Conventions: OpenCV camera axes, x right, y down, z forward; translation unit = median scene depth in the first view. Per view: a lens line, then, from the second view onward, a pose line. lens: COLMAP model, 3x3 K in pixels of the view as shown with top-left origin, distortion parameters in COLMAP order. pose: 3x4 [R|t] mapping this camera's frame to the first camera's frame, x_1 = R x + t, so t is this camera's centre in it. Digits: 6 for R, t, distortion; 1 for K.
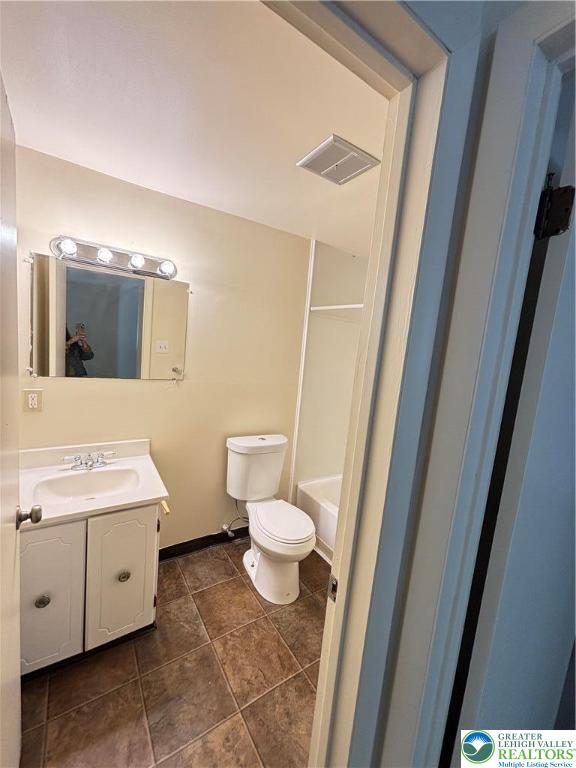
lens RADIAL K [[308.9, 0, 287.1], [0, 308.9, 381.2], [0, 0, 1]] dist [-0.001252, 0.000358]
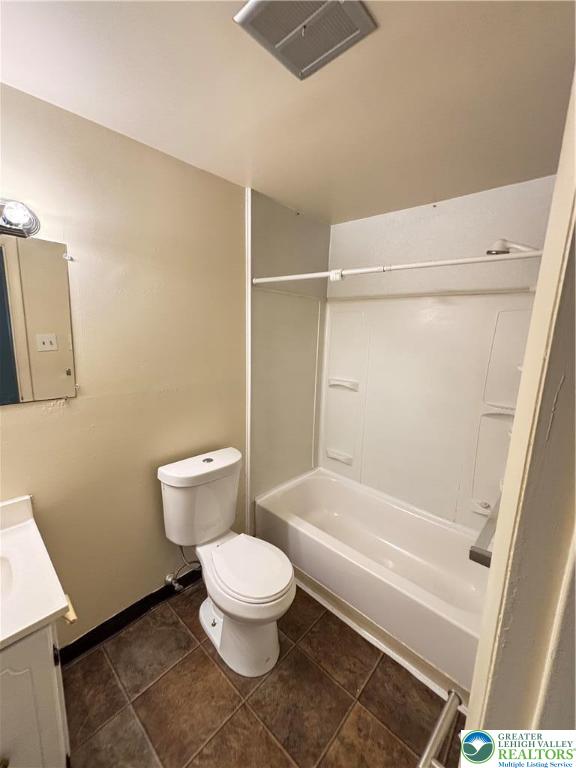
lens RADIAL K [[308.9, 0, 287.1], [0, 308.9, 381.2], [0, 0, 1]] dist [-0.001252, 0.000358]
pose [[0.968483, -0.101549, 0.227440, -0.049074], [0.085702, 0.993222, 0.078525, -0.047488], [-0.233872, -0.056558, 0.970621, 0.257055]]
